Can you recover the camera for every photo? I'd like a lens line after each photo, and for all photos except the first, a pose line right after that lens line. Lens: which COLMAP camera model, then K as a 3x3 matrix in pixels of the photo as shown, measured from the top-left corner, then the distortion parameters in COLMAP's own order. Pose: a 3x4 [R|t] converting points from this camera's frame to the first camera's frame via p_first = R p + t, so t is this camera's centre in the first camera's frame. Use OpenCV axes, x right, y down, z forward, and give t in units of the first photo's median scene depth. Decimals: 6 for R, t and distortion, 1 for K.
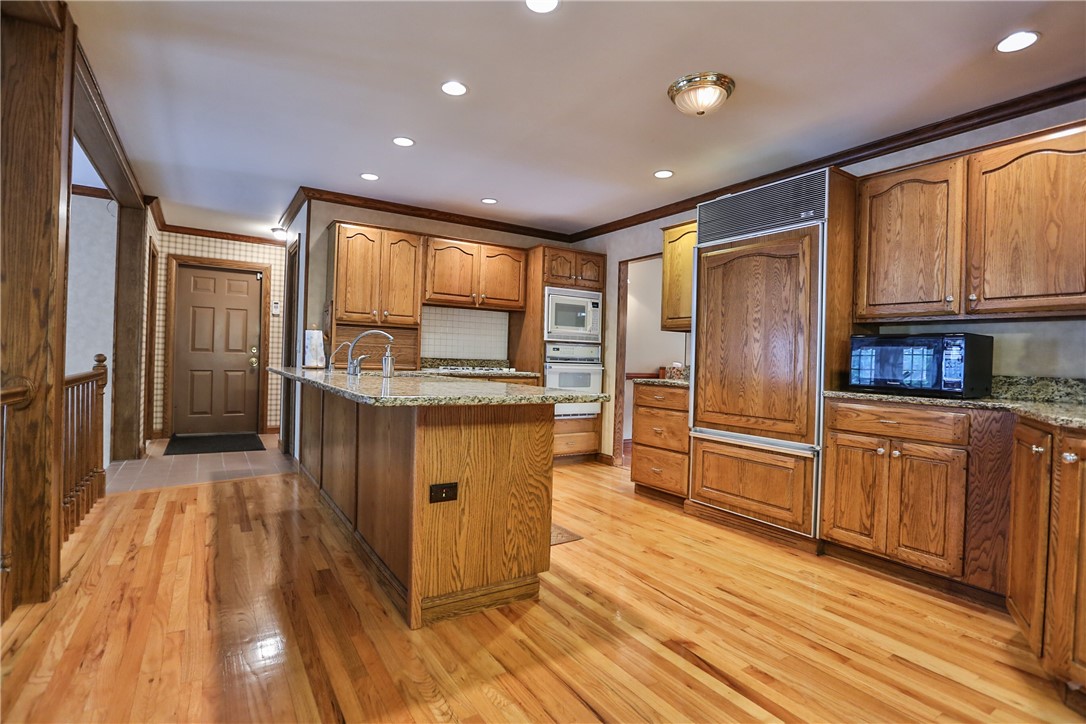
lens RADIAL K [[528.2, 0, 538.6], [0, 528.2, 358.0], [0, 0, 1]] dist [-0.024386, 0.000212]
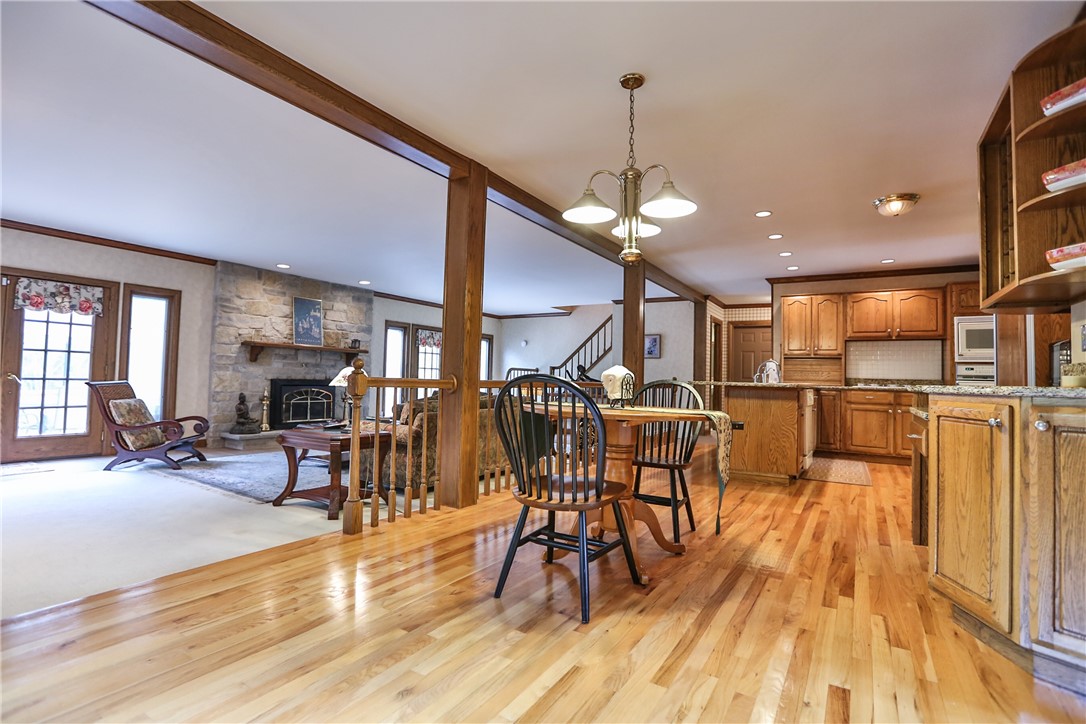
lens RADIAL K [[528.2, 0, 542.1], [0, 528.2, 360.3], [0, 0, 1]] dist [-0.024386, 0.000212]
pose [[0.448992, -0.051182, -0.892069, 0.649134], [-0.012690, 0.997892, -0.063640, 0.050392], [0.893446, 0.039895, 0.447396, -0.360253]]
